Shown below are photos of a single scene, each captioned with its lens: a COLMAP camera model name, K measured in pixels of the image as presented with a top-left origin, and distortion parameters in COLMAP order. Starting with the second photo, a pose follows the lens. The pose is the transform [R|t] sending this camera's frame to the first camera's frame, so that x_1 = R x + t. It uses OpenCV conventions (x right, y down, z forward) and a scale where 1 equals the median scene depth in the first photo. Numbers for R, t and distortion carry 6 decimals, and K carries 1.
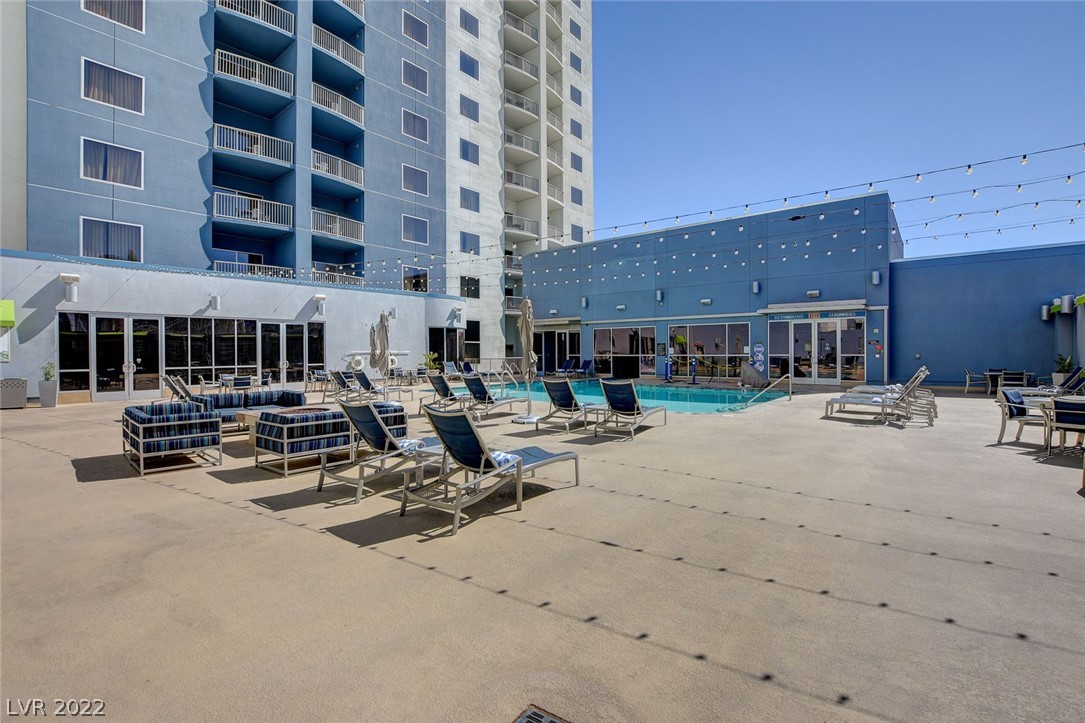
lens RADIAL K [[490.4, 0, 558.2], [0, 490.4, 354.3], [0, 0, 1]] dist [-0.027619, 0.000010]
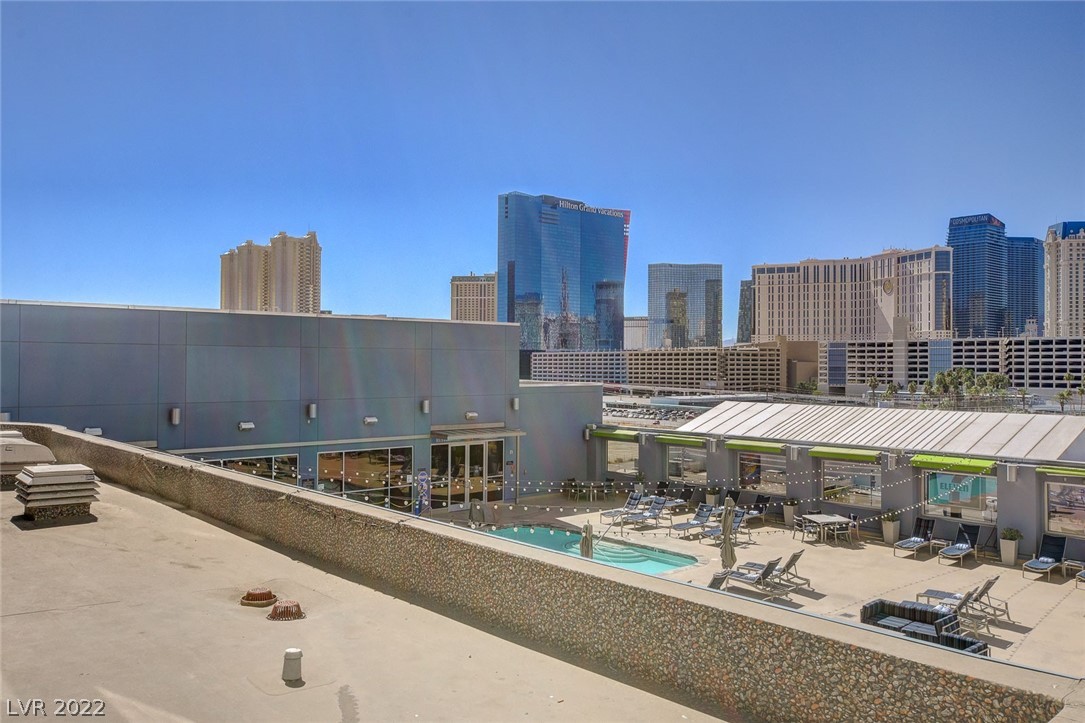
lens RADIAL K [[840.6, 0, 542.5], [0, 840.6, 361.5], [0, 0, 1]] dist [-0.001652, 0.000406]
pose [[0.176072, 0.010660, 0.984320, -1.361847], [-0.002842, 0.999943, -0.010320, -0.267249], [-0.984373, -0.000981, 0.176092, 0.692784]]
